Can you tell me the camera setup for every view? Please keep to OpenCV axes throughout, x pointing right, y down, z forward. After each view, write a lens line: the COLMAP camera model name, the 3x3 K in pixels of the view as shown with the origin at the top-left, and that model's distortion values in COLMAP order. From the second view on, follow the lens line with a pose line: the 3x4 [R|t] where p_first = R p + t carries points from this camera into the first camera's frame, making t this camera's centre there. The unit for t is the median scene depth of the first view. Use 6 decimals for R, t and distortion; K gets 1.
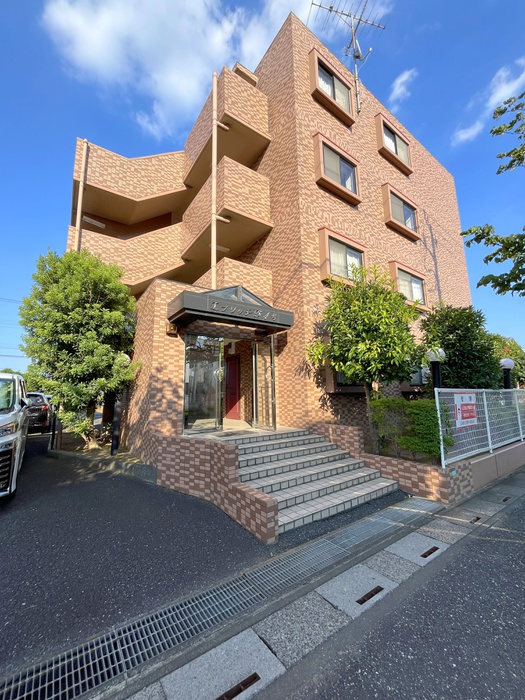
lens RADIAL K [[283.3, 0, 262.0], [0, 283.3, 350.1], [0, 0, 1]] dist [0.001999, -0.000021]
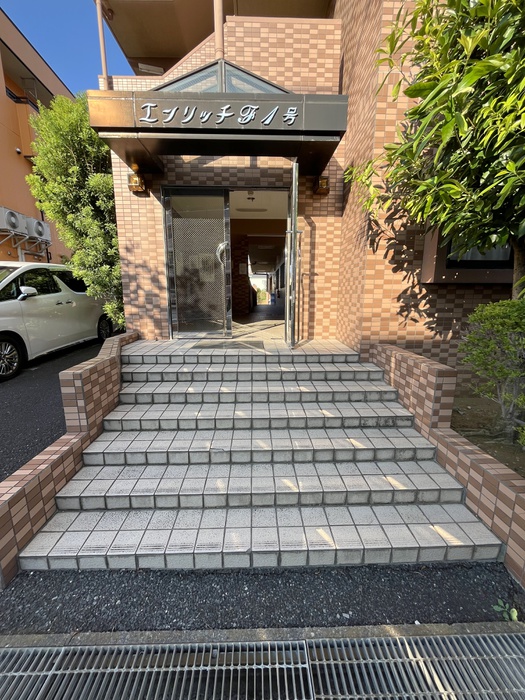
lens RADIAL K [[283.3, 0, 262.1], [0, 283.3, 346.8], [0, 0, 1]] dist [0.001999, -0.000021]
pose [[0.826980, 0.120935, -0.549071, 0.297324], [0.071559, 0.946010, 0.316139, 0.088218], [0.557659, -0.300732, 0.773677, 0.485981]]
